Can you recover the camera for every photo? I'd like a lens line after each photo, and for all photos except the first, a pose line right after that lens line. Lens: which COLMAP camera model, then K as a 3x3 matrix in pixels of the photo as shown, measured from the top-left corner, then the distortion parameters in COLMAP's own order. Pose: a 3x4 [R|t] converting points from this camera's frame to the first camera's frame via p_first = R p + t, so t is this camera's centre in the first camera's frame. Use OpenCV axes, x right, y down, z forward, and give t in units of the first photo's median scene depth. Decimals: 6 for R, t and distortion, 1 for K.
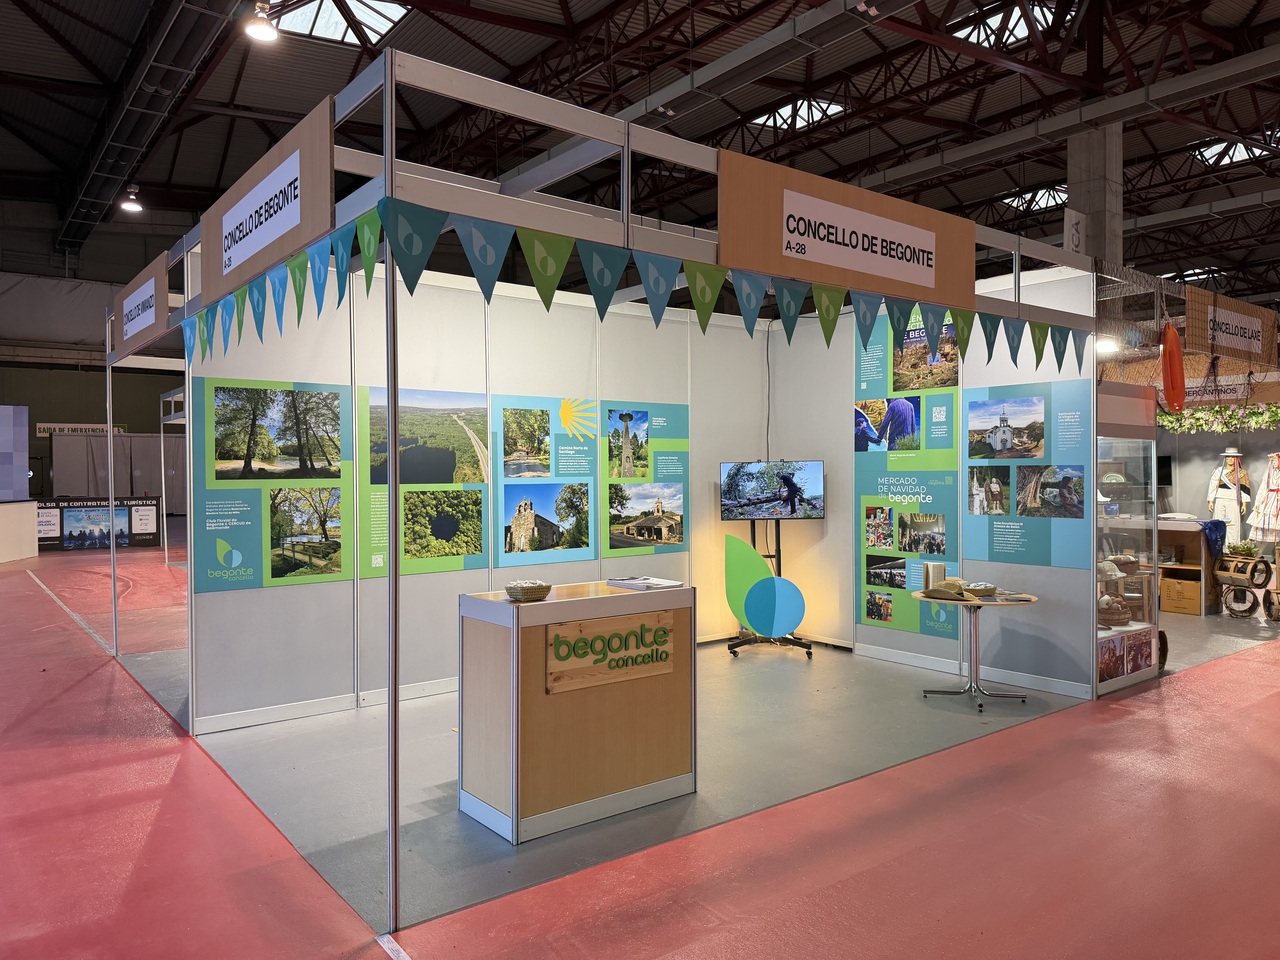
lens RADIAL K [[905.6, 0, 643.3], [0, 905.6, 475.9], [0, 0, 1]] dist [0.034584, -0.003082]
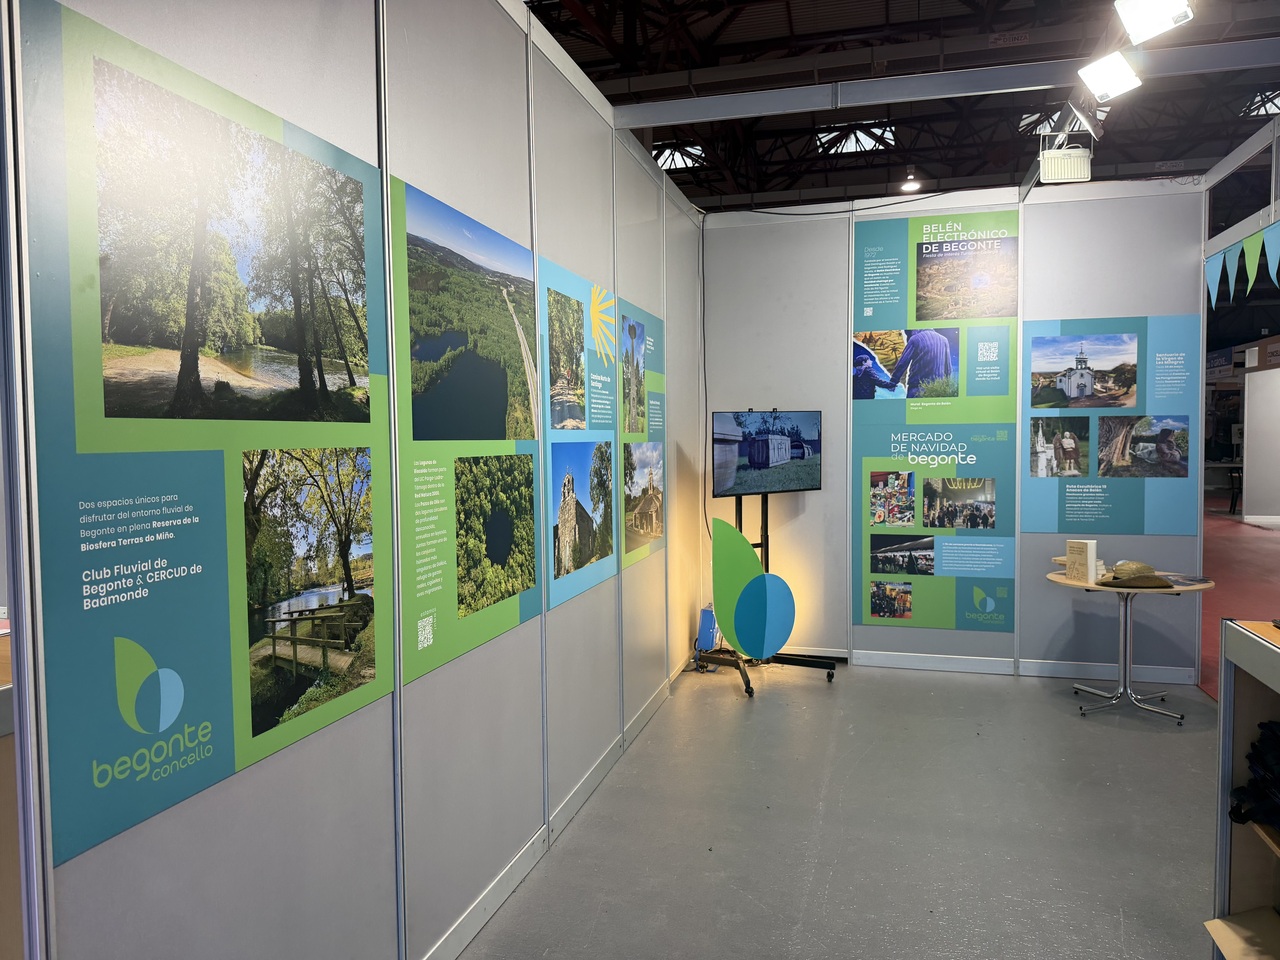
lens RADIAL K [[905.6, 0, 640.3], [0, 905.6, 483.3], [0, 0, 1]] dist [0.034584, -0.003082]
pose [[0.797827, -0.031507, 0.602062, -0.424263], [0.007319, 0.999066, 0.042585, 0.011156], [-0.602842, -0.029569, 0.797313, 0.585423]]
